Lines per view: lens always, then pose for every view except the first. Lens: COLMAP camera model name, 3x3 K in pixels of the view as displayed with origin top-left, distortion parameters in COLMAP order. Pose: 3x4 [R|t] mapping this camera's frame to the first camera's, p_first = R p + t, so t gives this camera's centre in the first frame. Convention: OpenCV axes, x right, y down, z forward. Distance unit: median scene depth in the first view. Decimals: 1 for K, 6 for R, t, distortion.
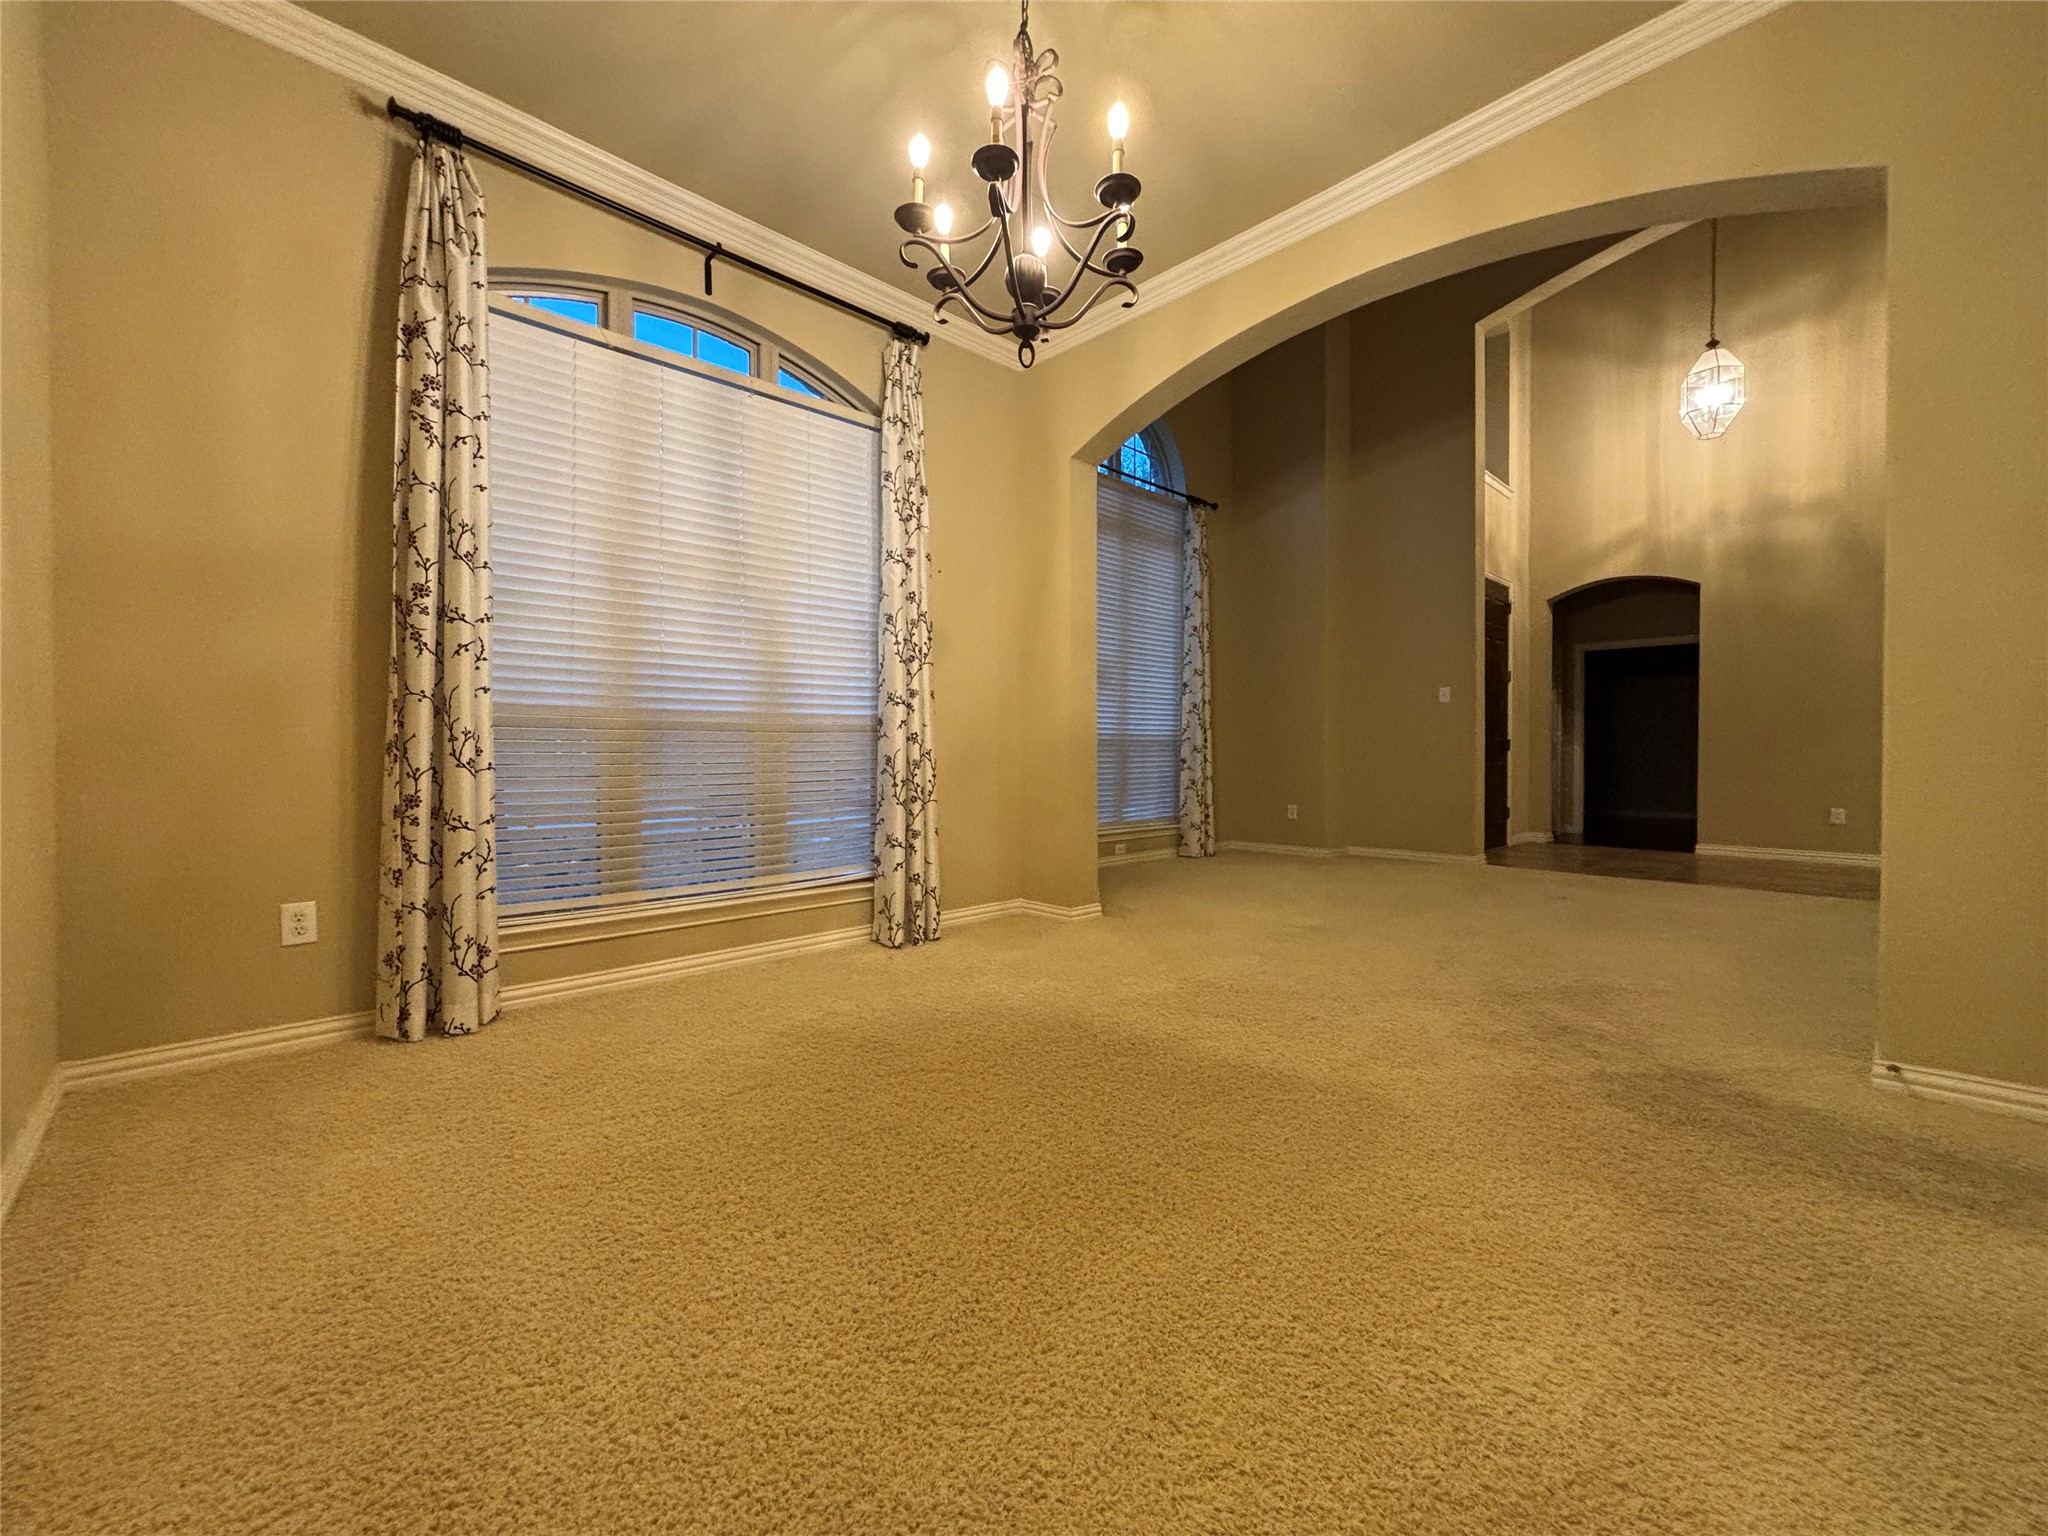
lens RADIAL K [[824.3, 0, 1020.2], [0, 824.3, 765.9], [0, 0, 1]] dist [-0.003286, 0.003221]
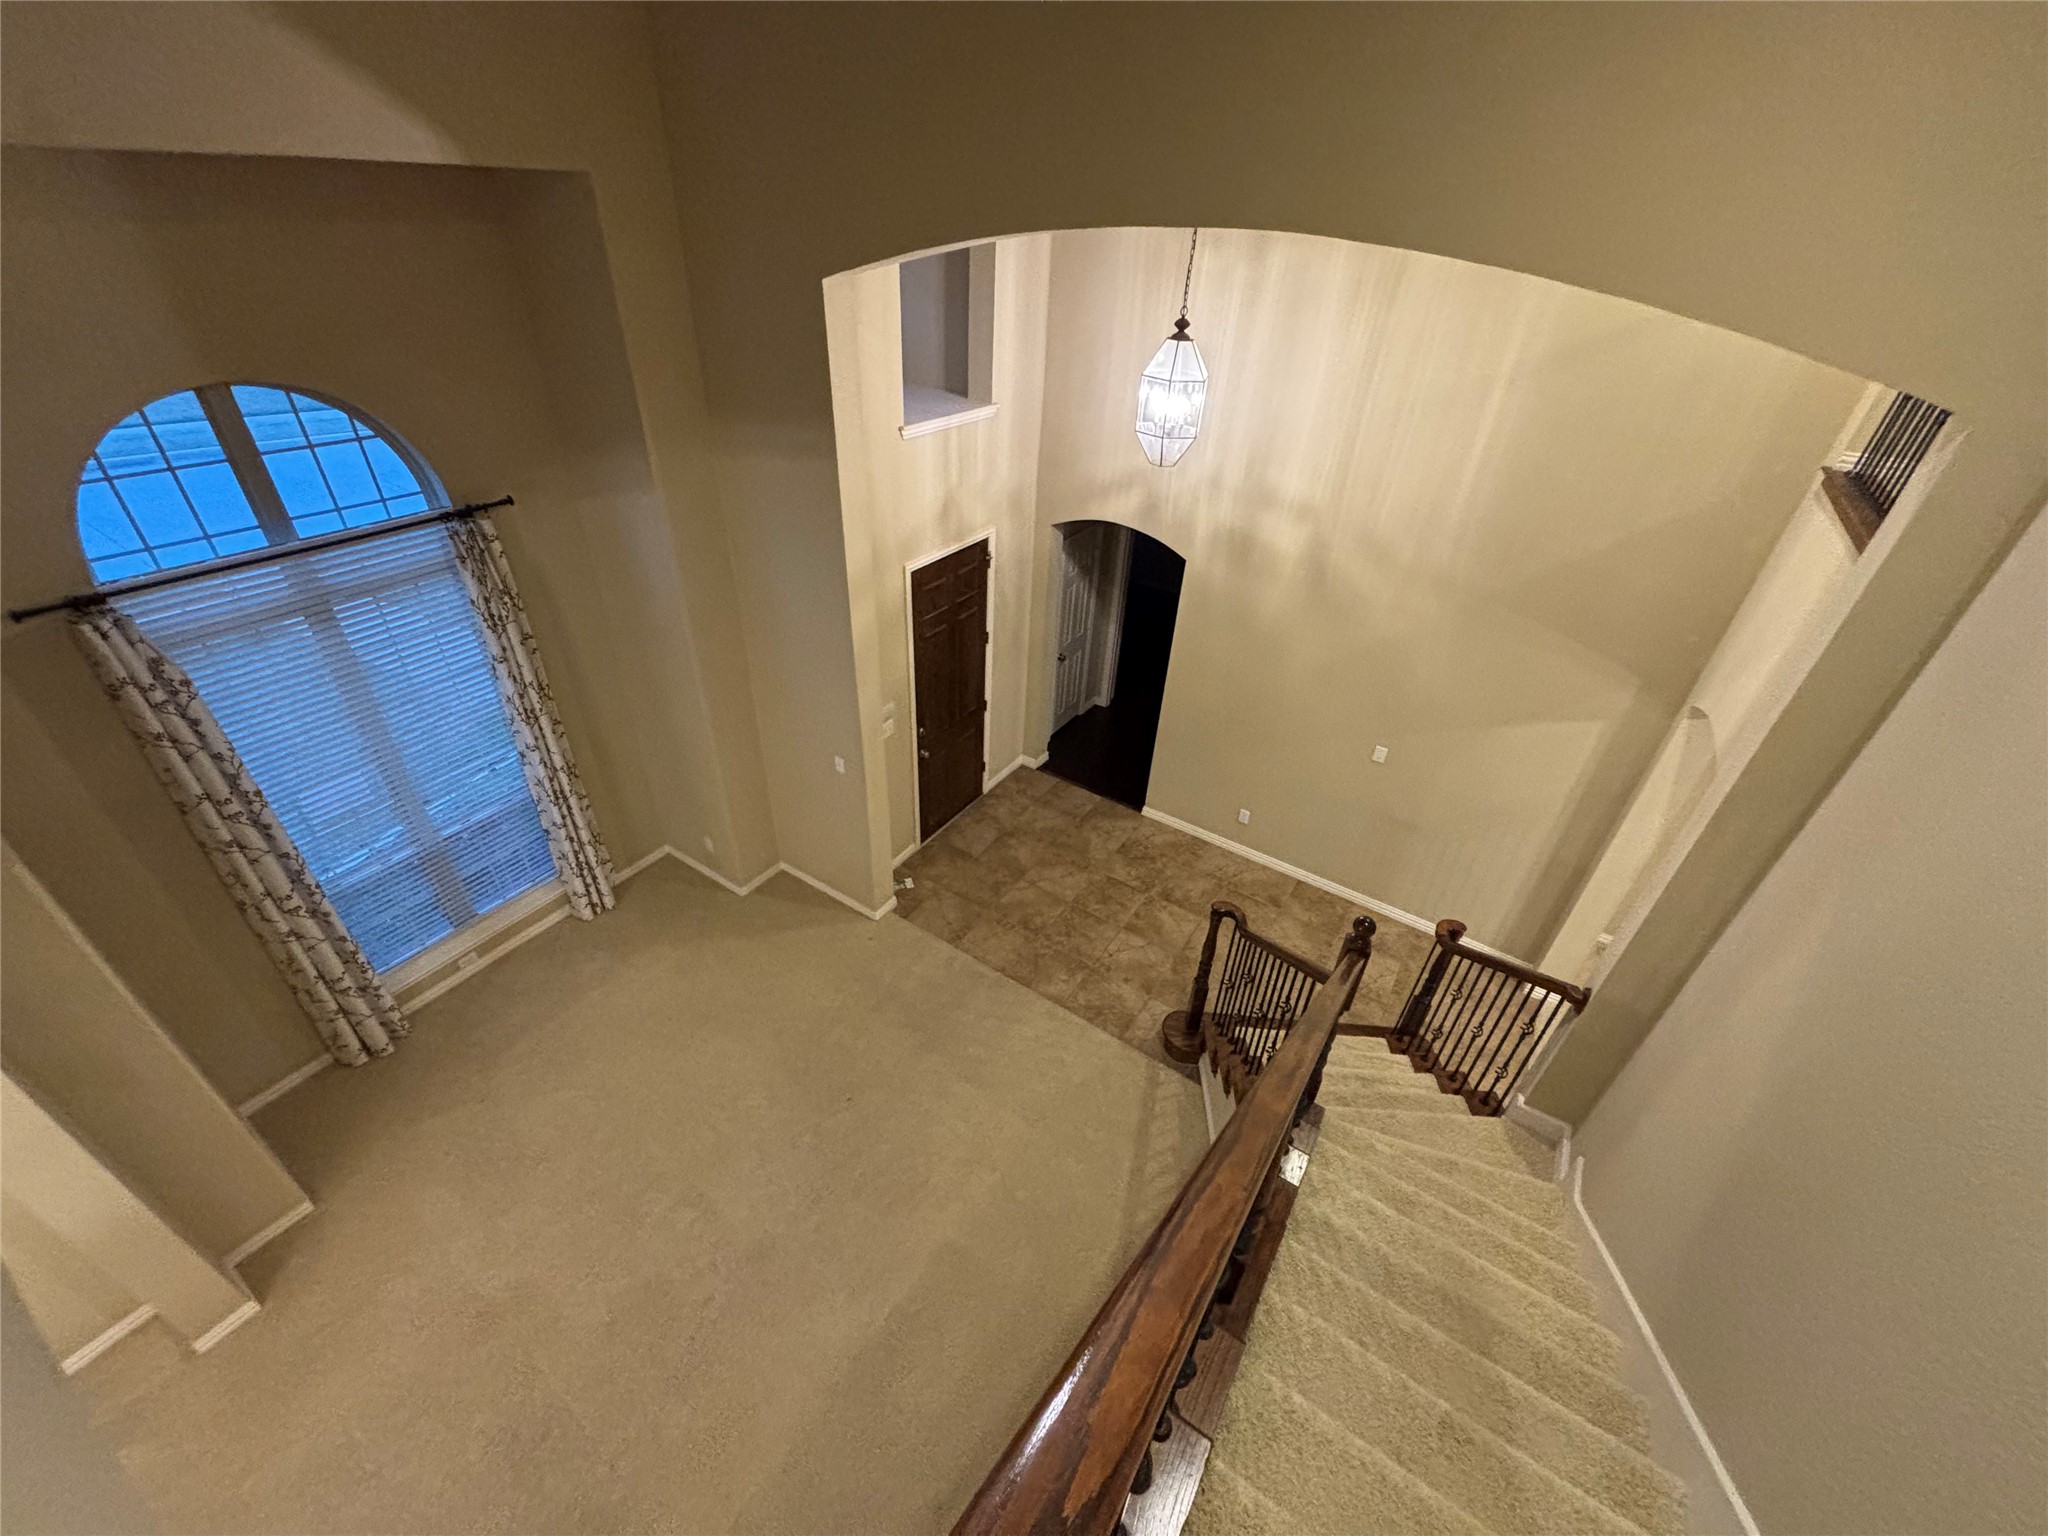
lens RADIAL K [[824.3, 0, 1020.2], [0, 824.3, 765.9], [0, 0, 1]] dist [-0.003286, 0.003221]
pose [[0.972384, -0.092024, 0.214478, 0.497011], [-0.045710, 0.826092, 0.561679, -0.549692], [-0.228867, -0.555971, 0.799072, 0.273643]]
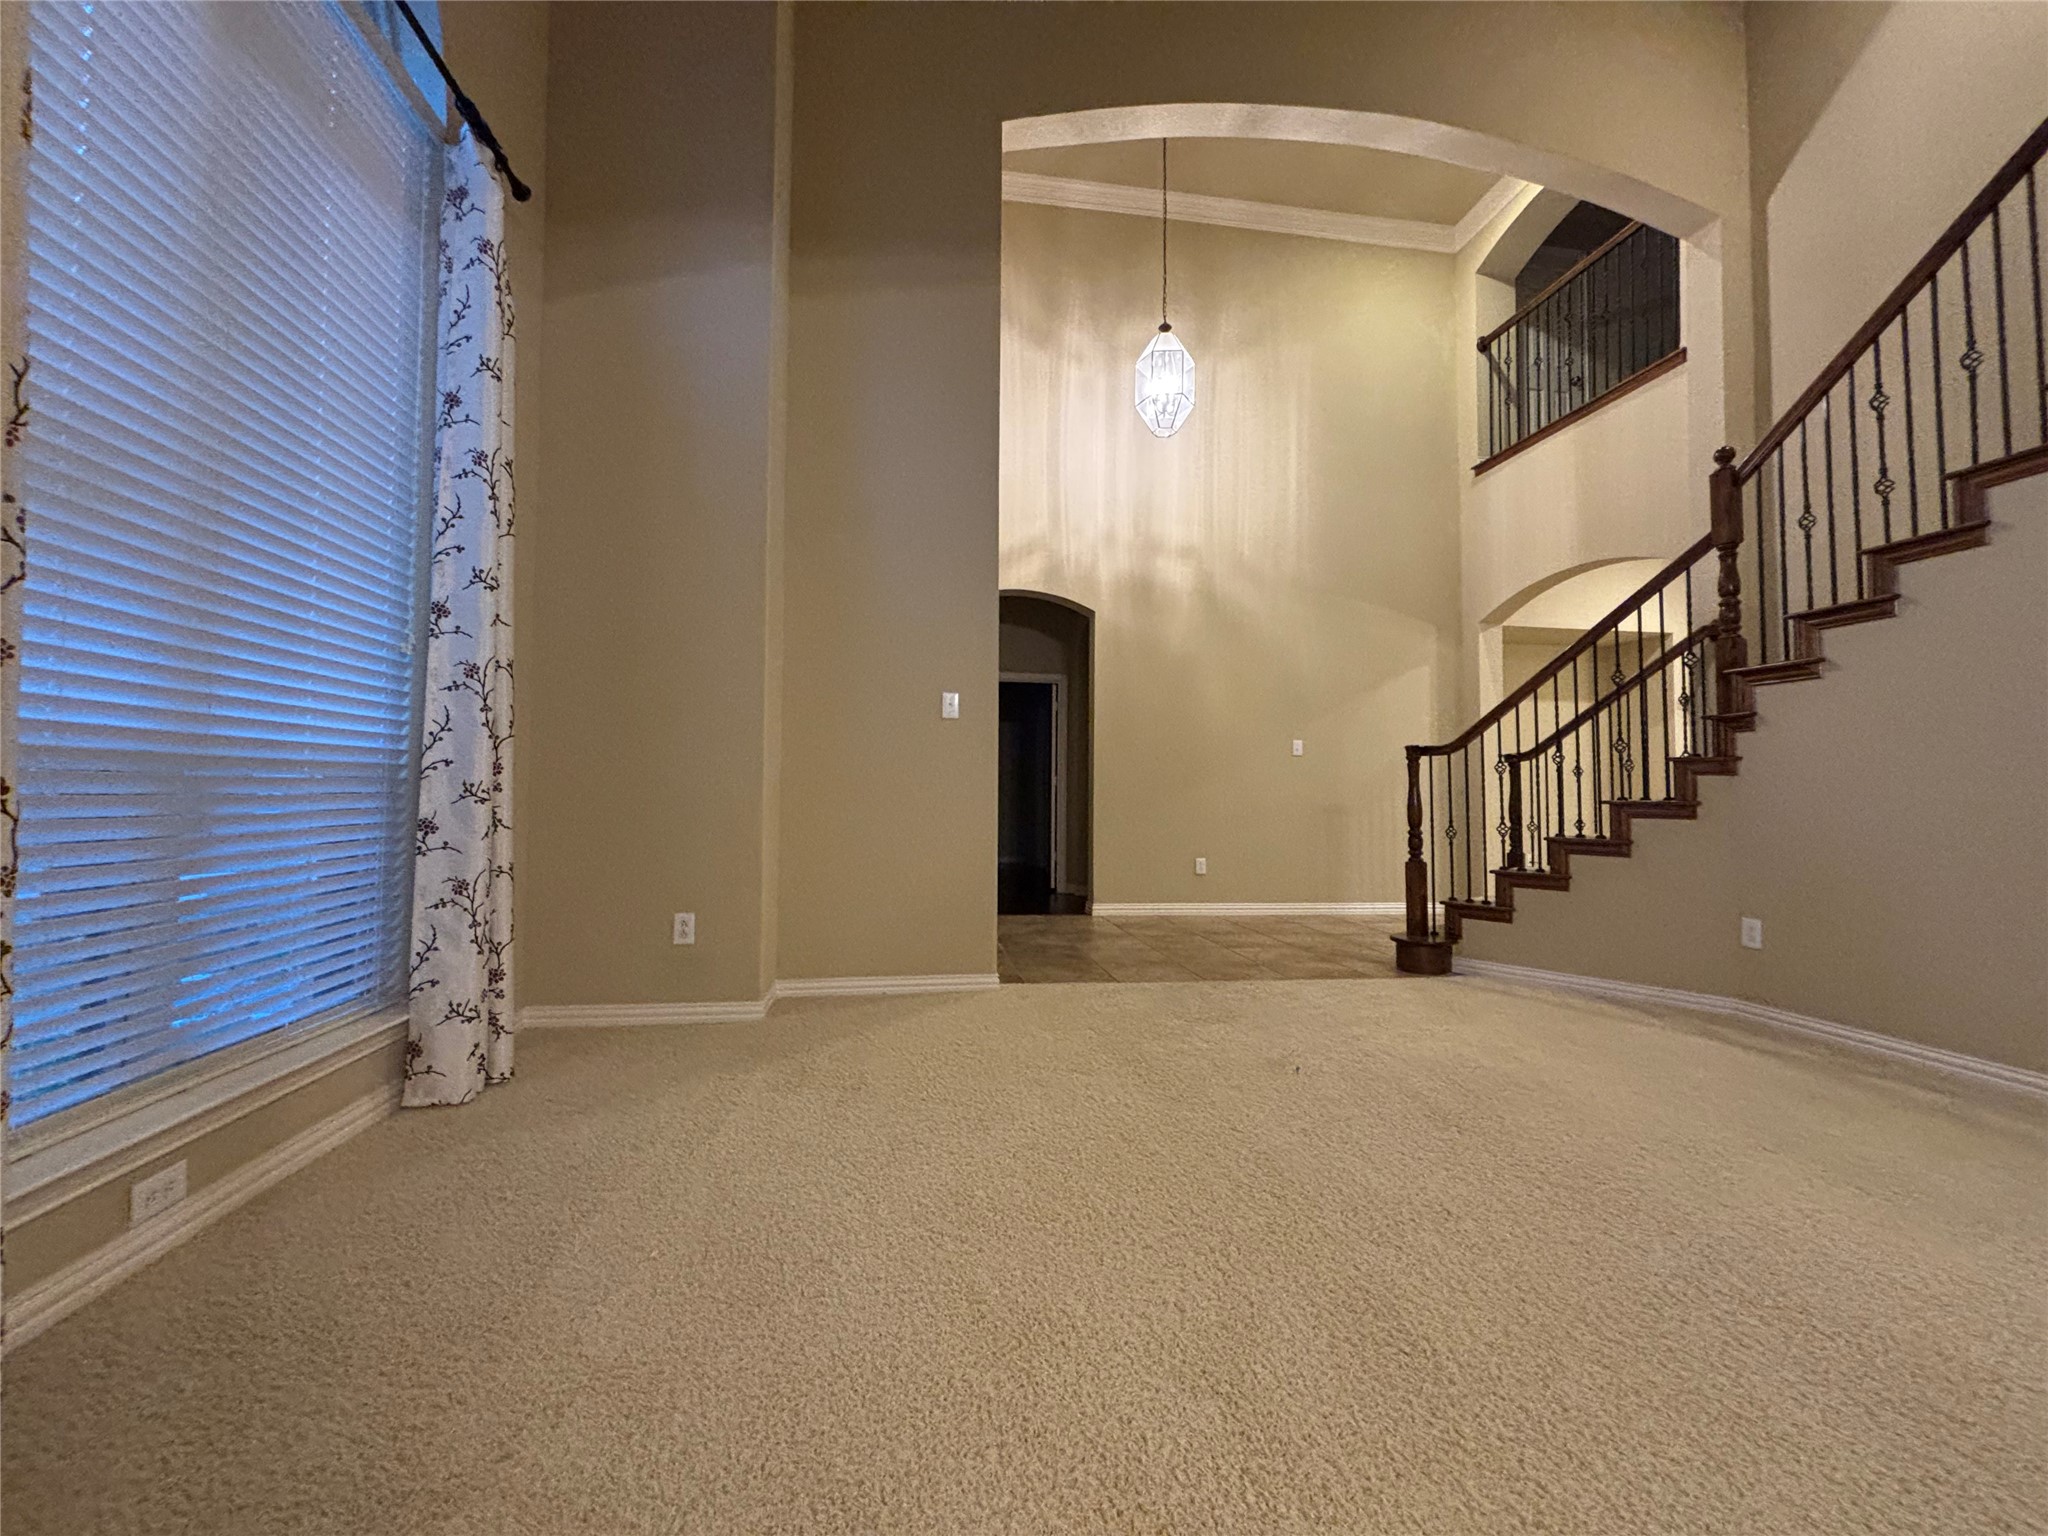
lens RADIAL K [[824.3, 0, 1020.2], [0, 824.3, 765.9], [0, 0, 1]] dist [-0.003286, 0.003221]
pose [[0.582358, 0.033757, 0.812231, 0.061447], [-0.002189, 0.999199, -0.039958, -0.017933], [-0.812930, 0.021492, 0.581965, 0.595200]]
